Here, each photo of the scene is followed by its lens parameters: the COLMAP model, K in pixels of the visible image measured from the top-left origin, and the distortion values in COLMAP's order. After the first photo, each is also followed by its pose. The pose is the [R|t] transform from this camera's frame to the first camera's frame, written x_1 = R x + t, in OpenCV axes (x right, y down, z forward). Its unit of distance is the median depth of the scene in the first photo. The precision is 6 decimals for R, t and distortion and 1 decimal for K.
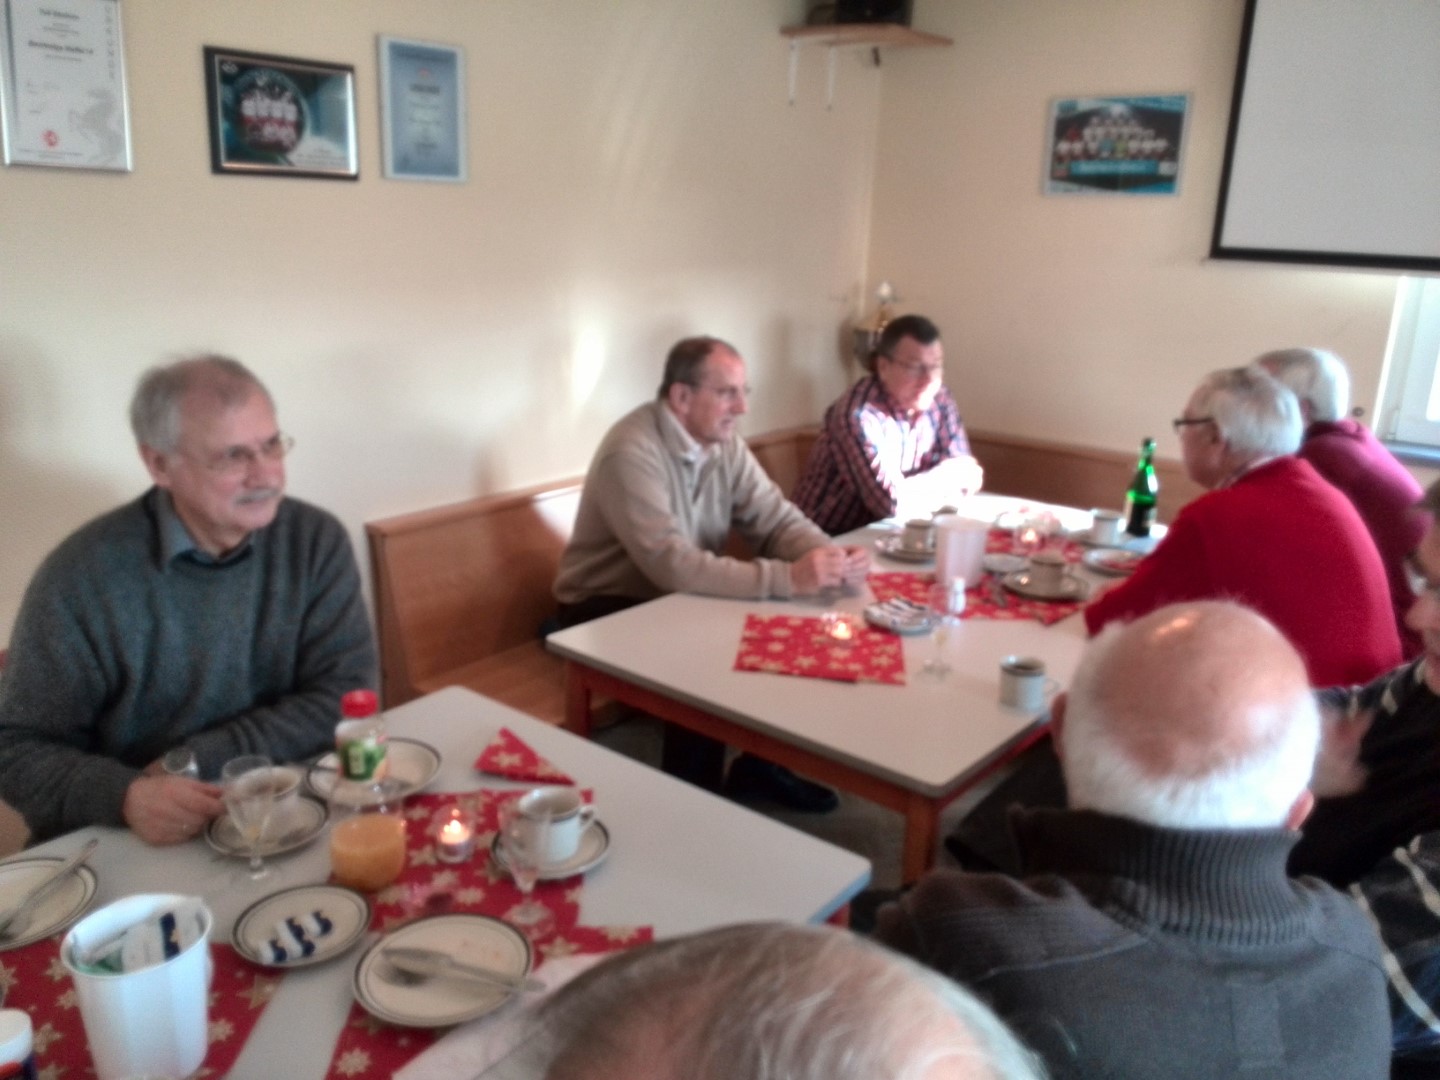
lens RADIAL K [[1142.5, 0, 720.0], [0, 1142.5, 540.0], [0, 0, 1]] dist [-0.047902, -0.009410]
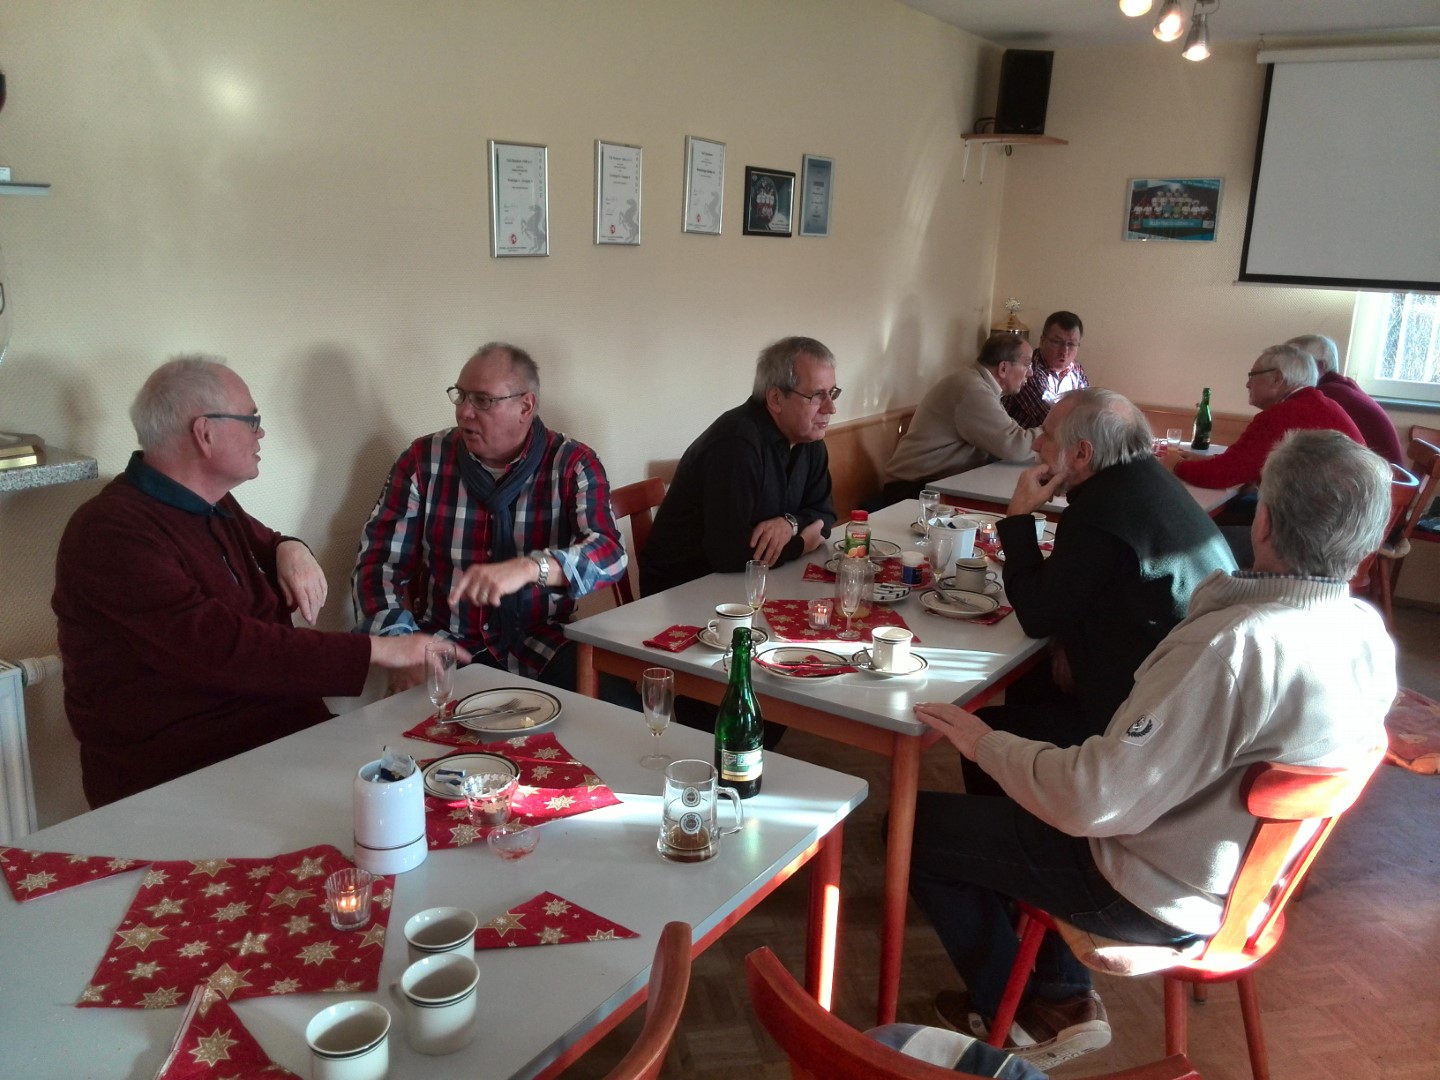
lens RADIAL K [[1142.5, 0, 720.0], [0, 1142.5, 540.0], [0, 0, 1]] dist [-0.047902, -0.009410]
pose [[0.997117, -0.023756, 0.072068, -0.409065], [0.025238, 0.999487, -0.019733, 0.125426], [-0.071562, 0.021495, 0.997205, -0.514438]]
